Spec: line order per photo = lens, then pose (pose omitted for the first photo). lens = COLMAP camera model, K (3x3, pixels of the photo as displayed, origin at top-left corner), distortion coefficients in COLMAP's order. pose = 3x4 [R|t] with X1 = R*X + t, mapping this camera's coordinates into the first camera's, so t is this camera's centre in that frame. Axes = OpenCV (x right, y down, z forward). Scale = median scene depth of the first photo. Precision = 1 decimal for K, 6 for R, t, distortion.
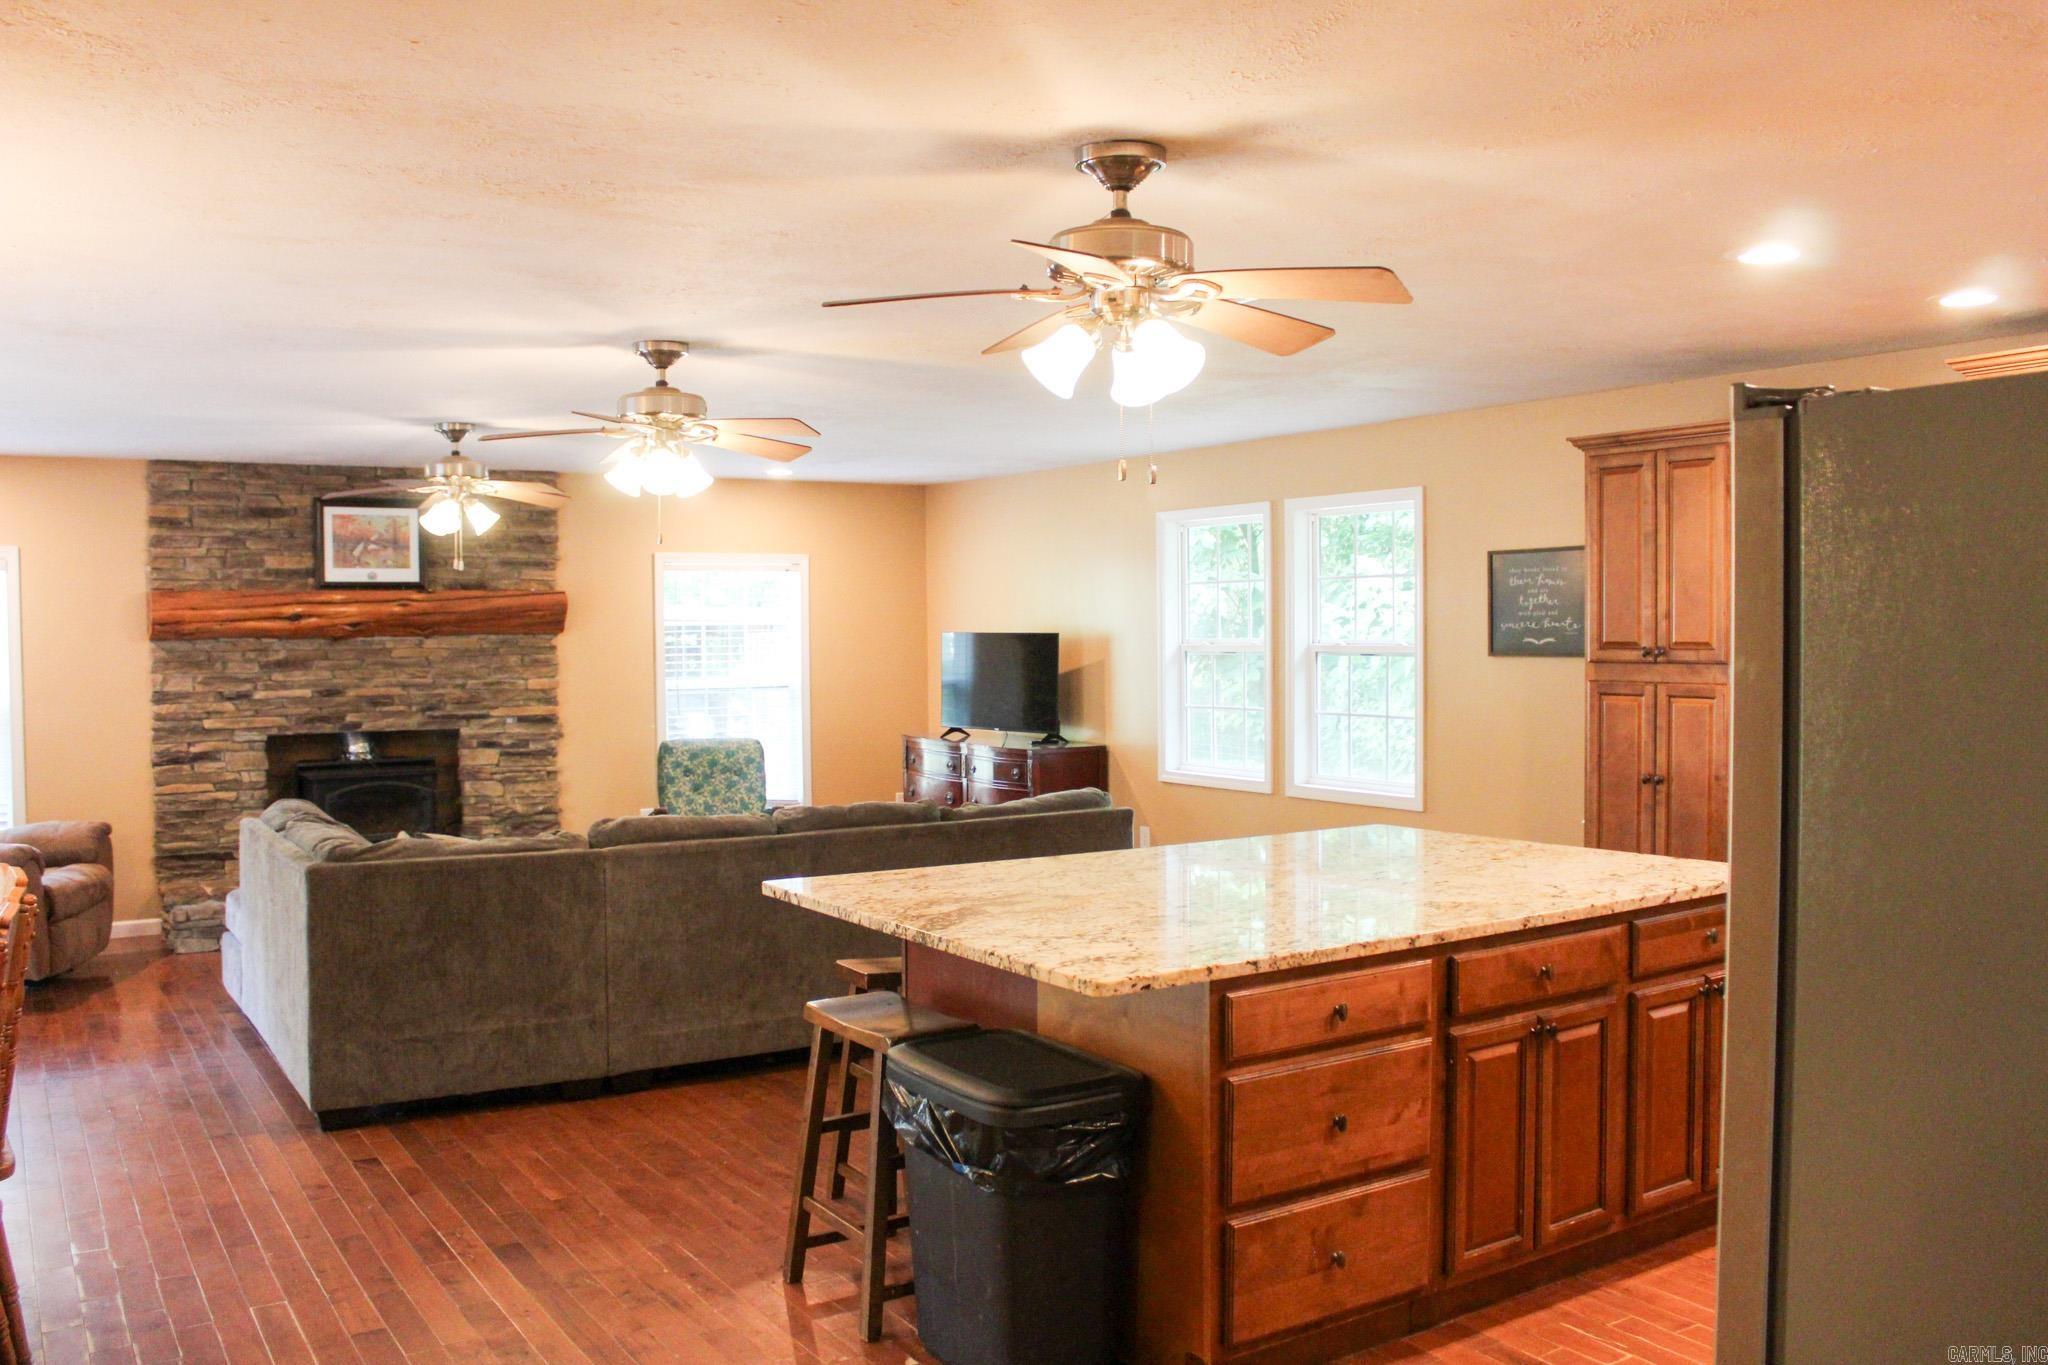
lens RADIAL K [[1705.3, 0, 1012.9], [0, 1705.3, 685.1], [0, 0, 1]] dist [-0.168777, 0.153149]
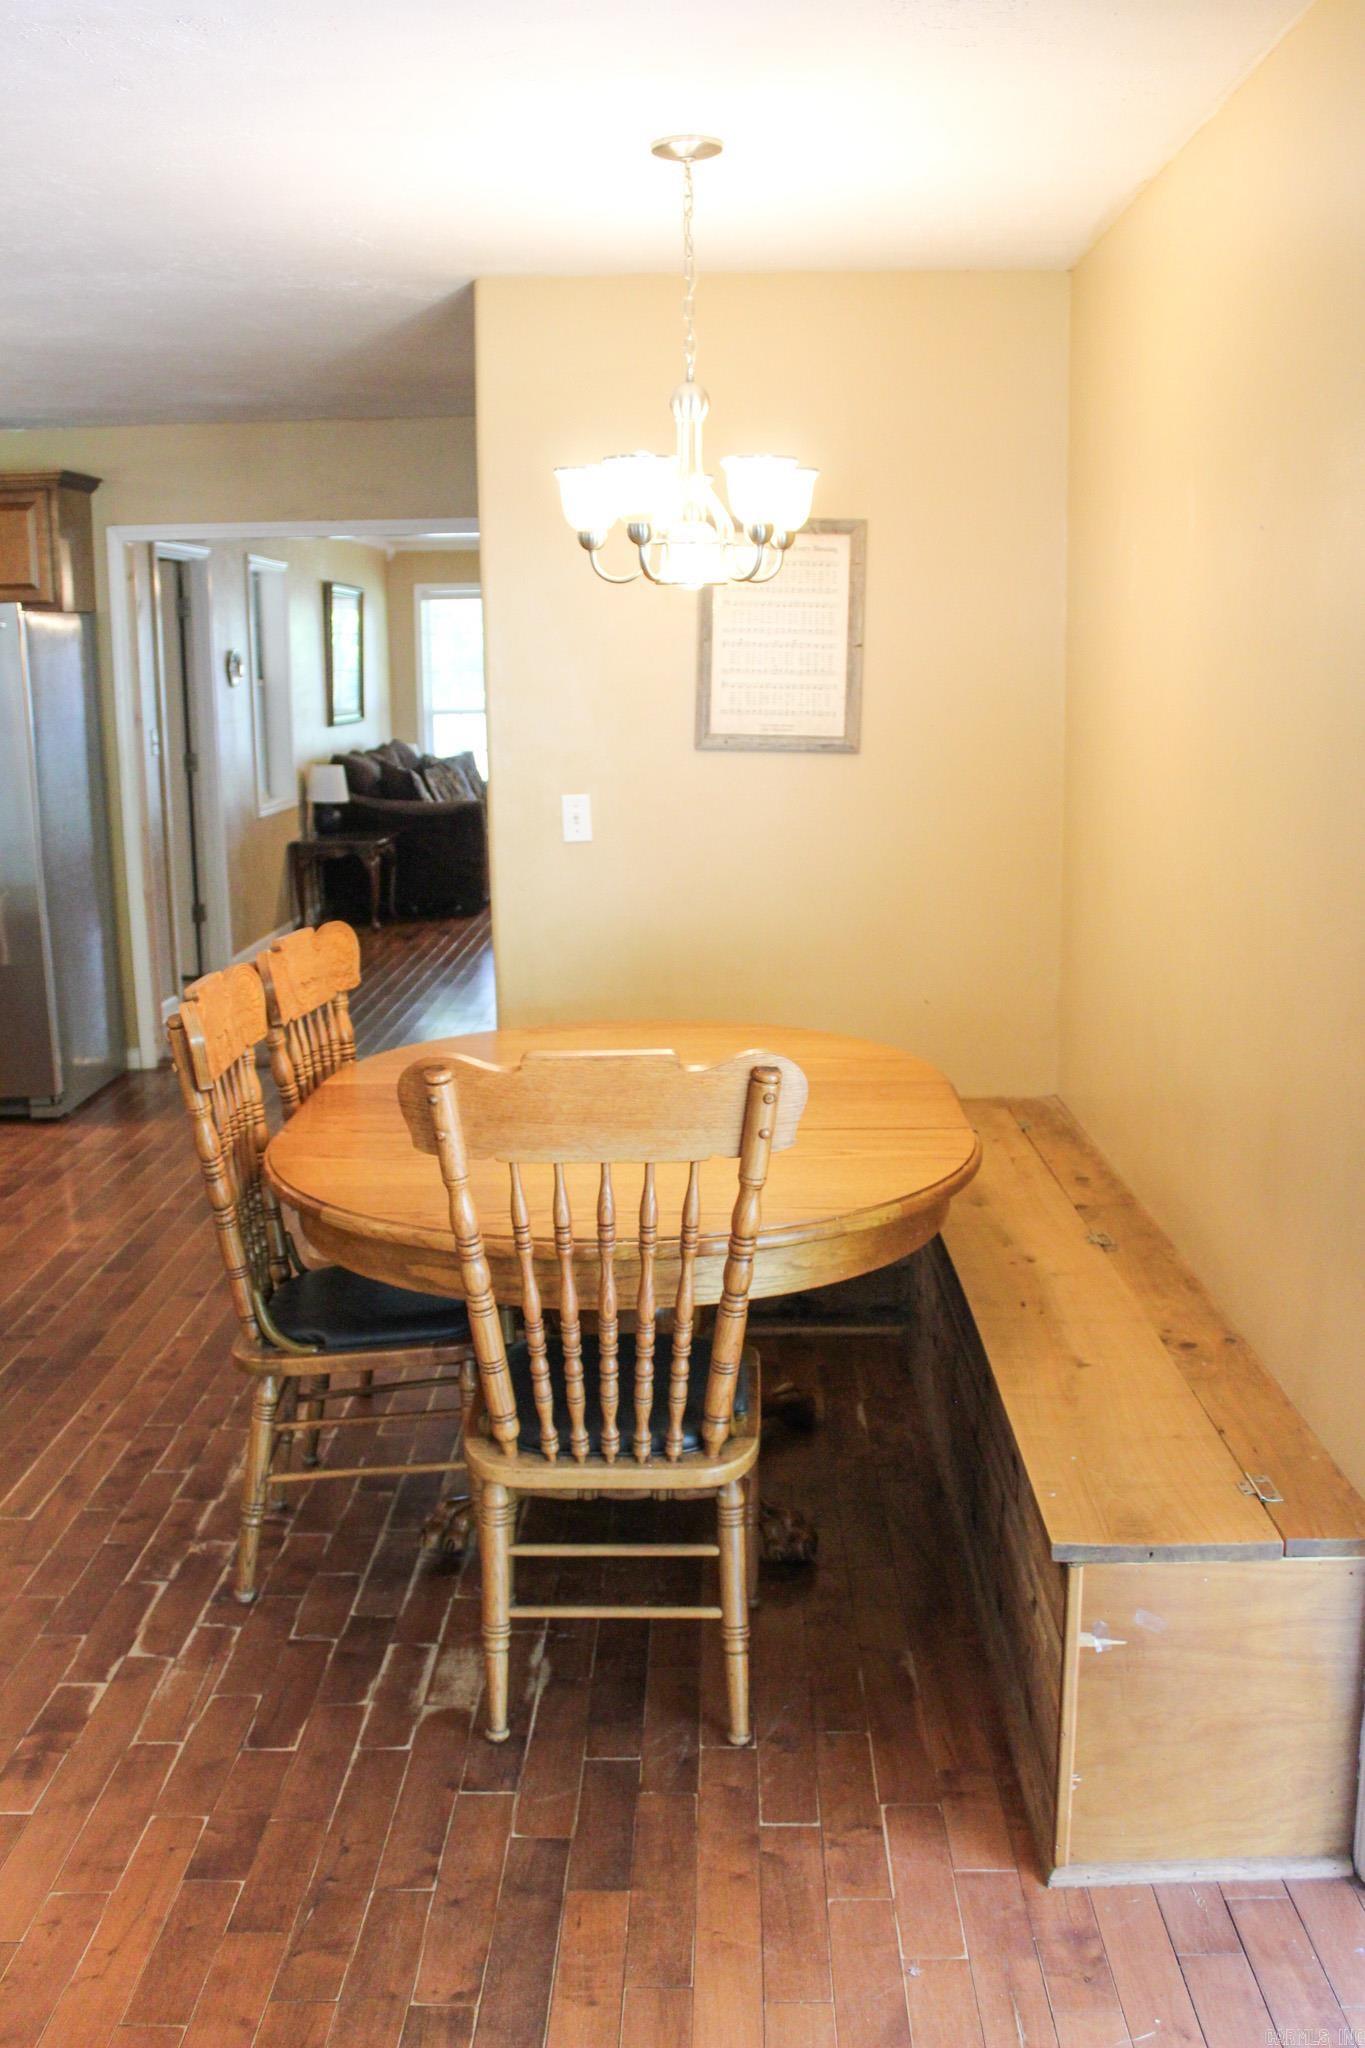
lens RADIAL K [[1892.3, 0, 687.1], [0, 1892.3, 1033.5], [0, 0, 1]] dist [-0.116523, 0.005260]
pose [[-0.830244, -0.091027, 0.549917, -0.526304], [0.036979, 0.975407, 0.217287, -0.018956], [-0.556172, 0.200737, -0.806460, 0.650582]]
